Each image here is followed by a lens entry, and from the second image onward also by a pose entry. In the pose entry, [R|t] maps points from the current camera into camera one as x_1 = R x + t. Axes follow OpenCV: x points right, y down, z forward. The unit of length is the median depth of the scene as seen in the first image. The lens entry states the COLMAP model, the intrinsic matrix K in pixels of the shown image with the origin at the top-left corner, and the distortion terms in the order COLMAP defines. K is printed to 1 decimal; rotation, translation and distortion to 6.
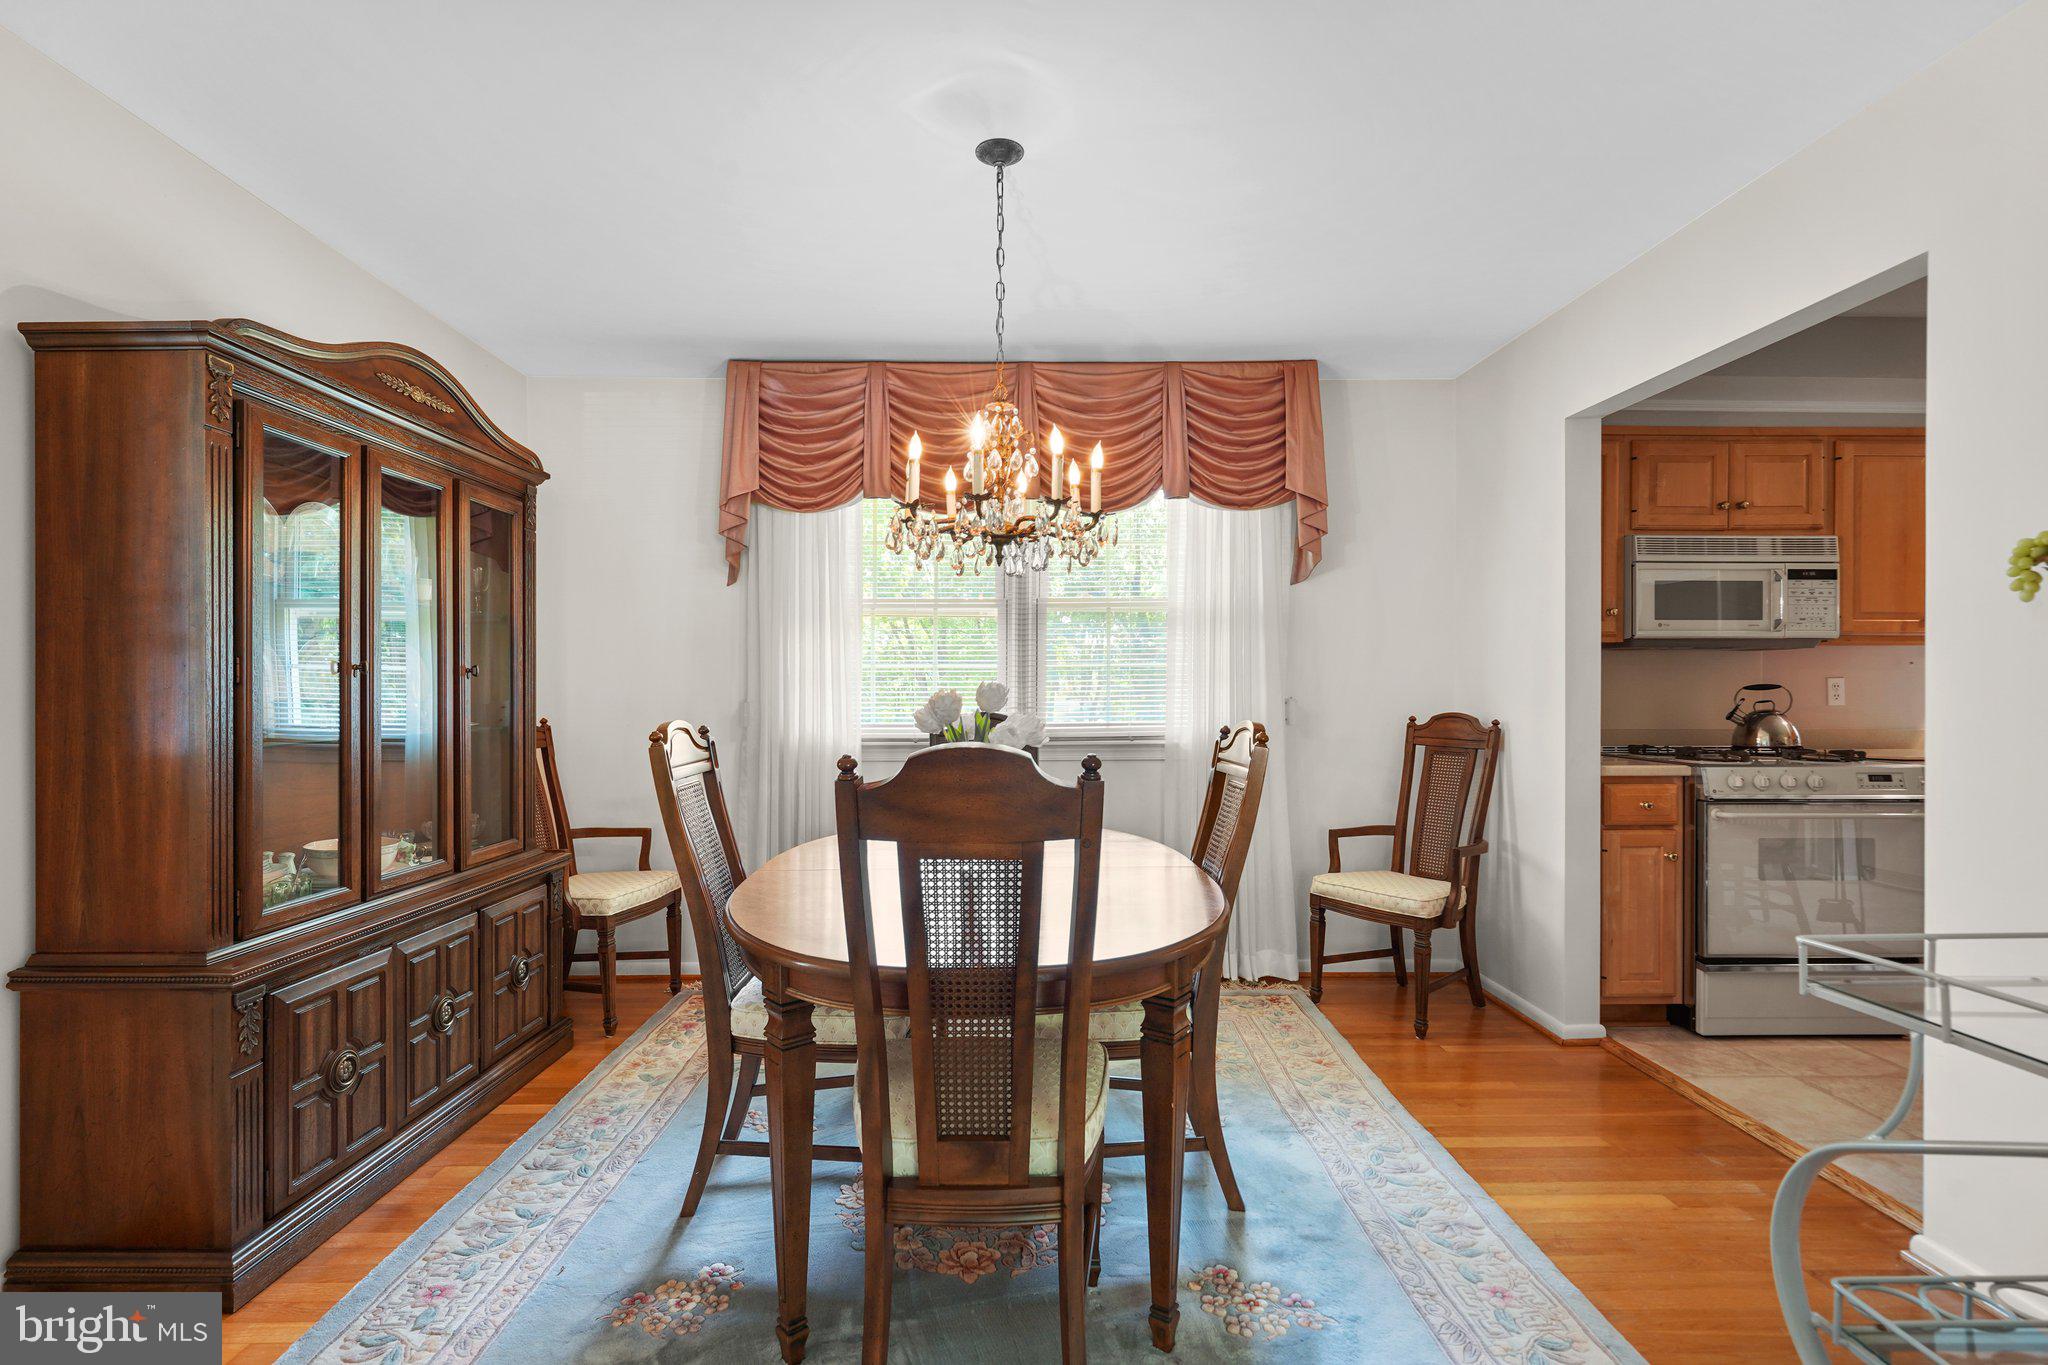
lens RADIAL K [[954.5, 0, 1025.5], [0, 954.5, 684.1], [0, 0, 1]] dist [0.018629, -0.000915]
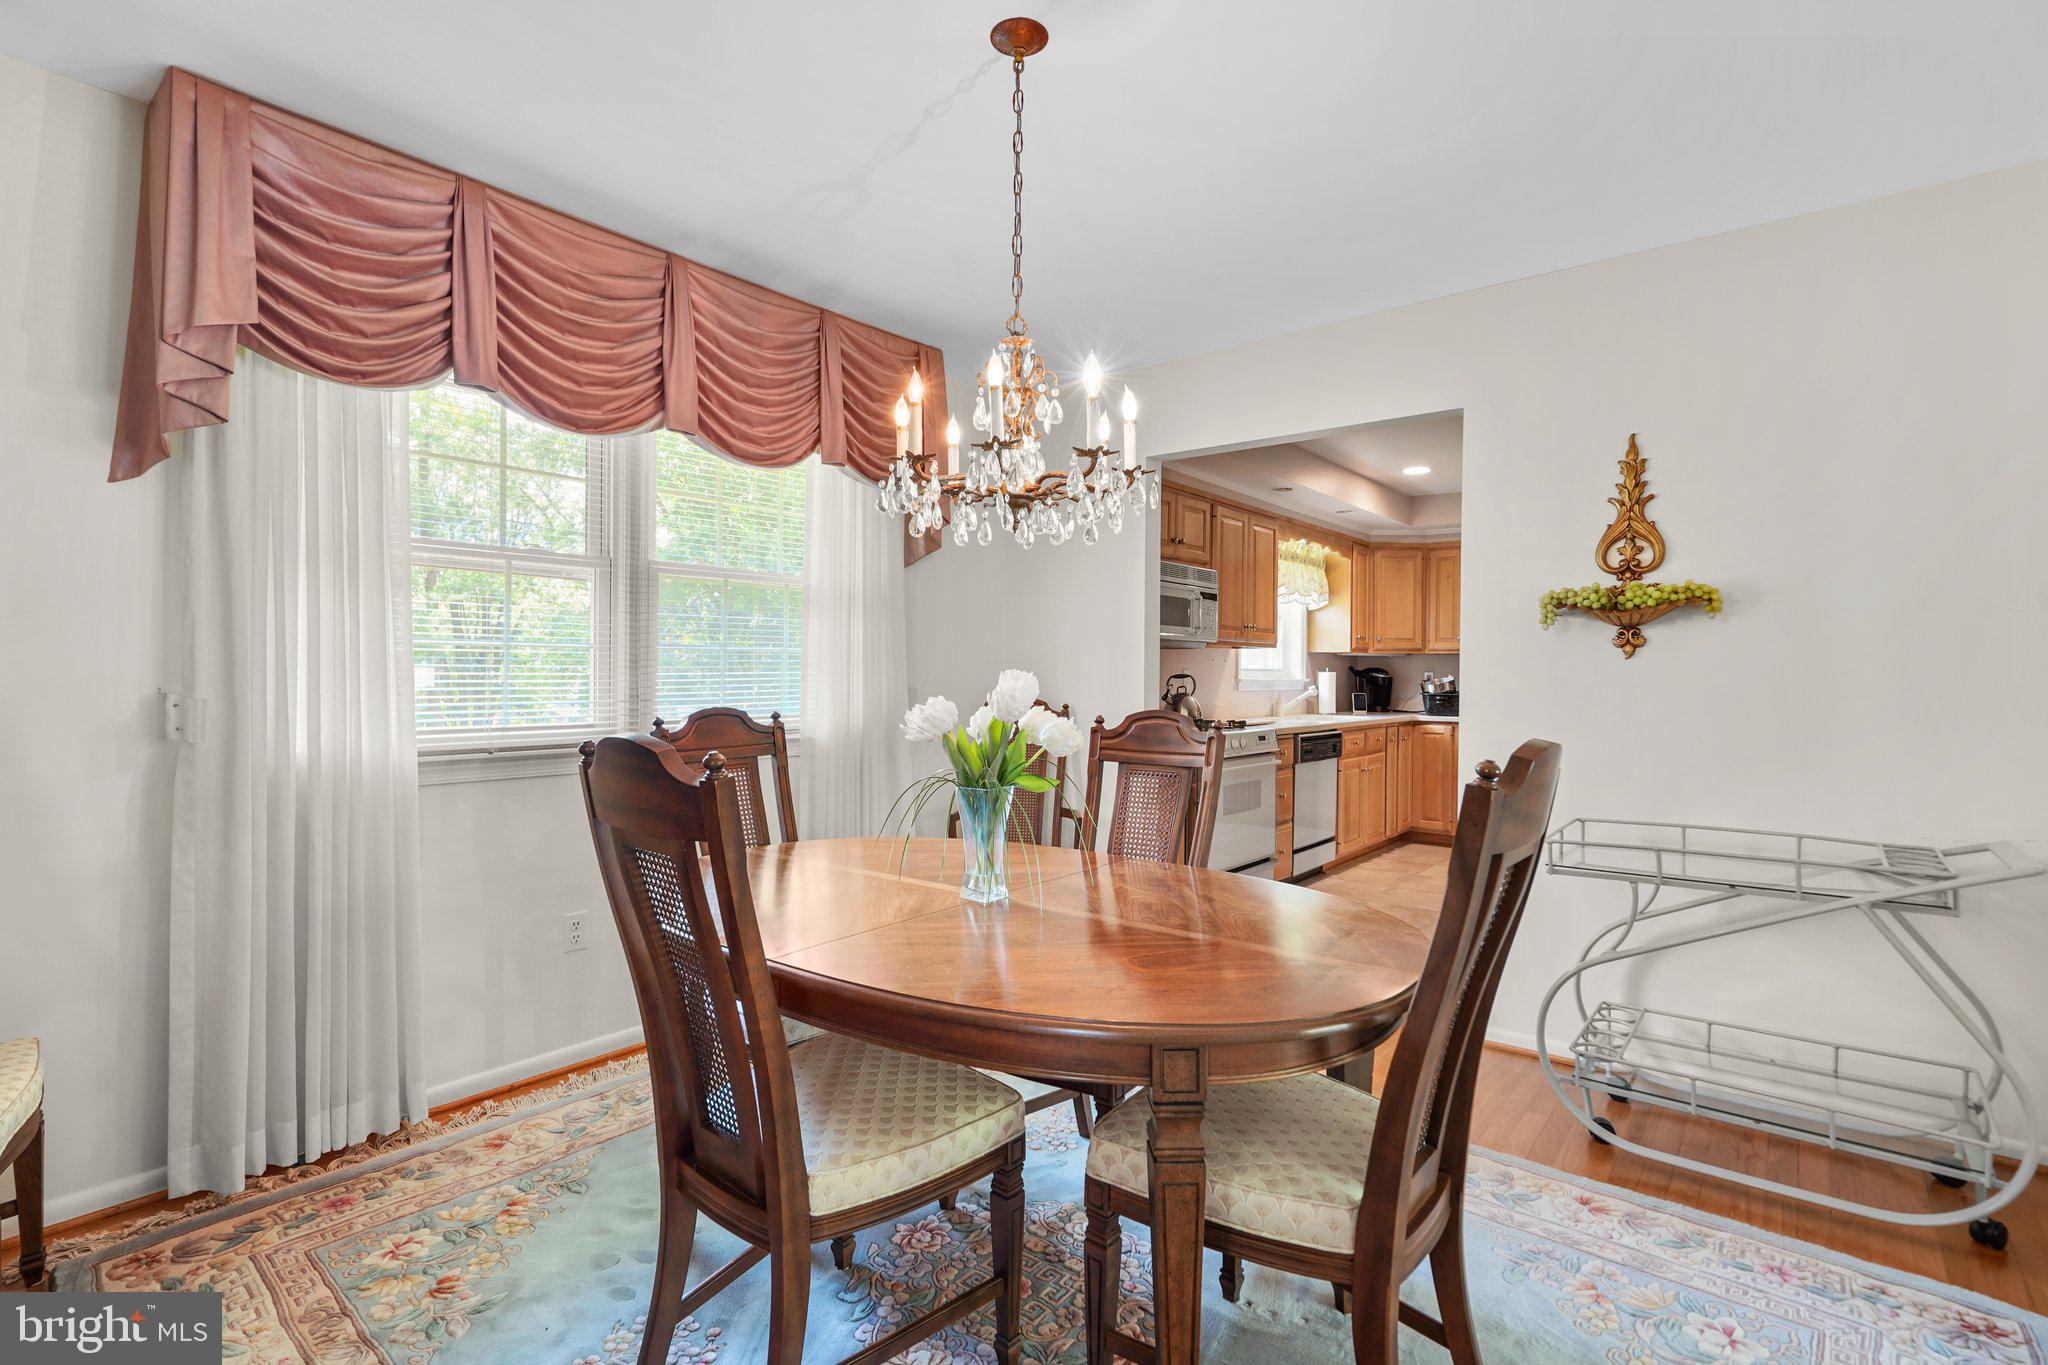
lens RADIAL K [[954.5, 0, 1016.1], [0, 954.5, 684.8], [0, 0, 1]] dist [0.018629, -0.000915]
pose [[0.662466, -0.005524, 0.749072, -0.408438], [-0.008149, 0.999860, 0.014580, -0.001802], [-0.749048, -0.015763, 0.662328, 0.273558]]
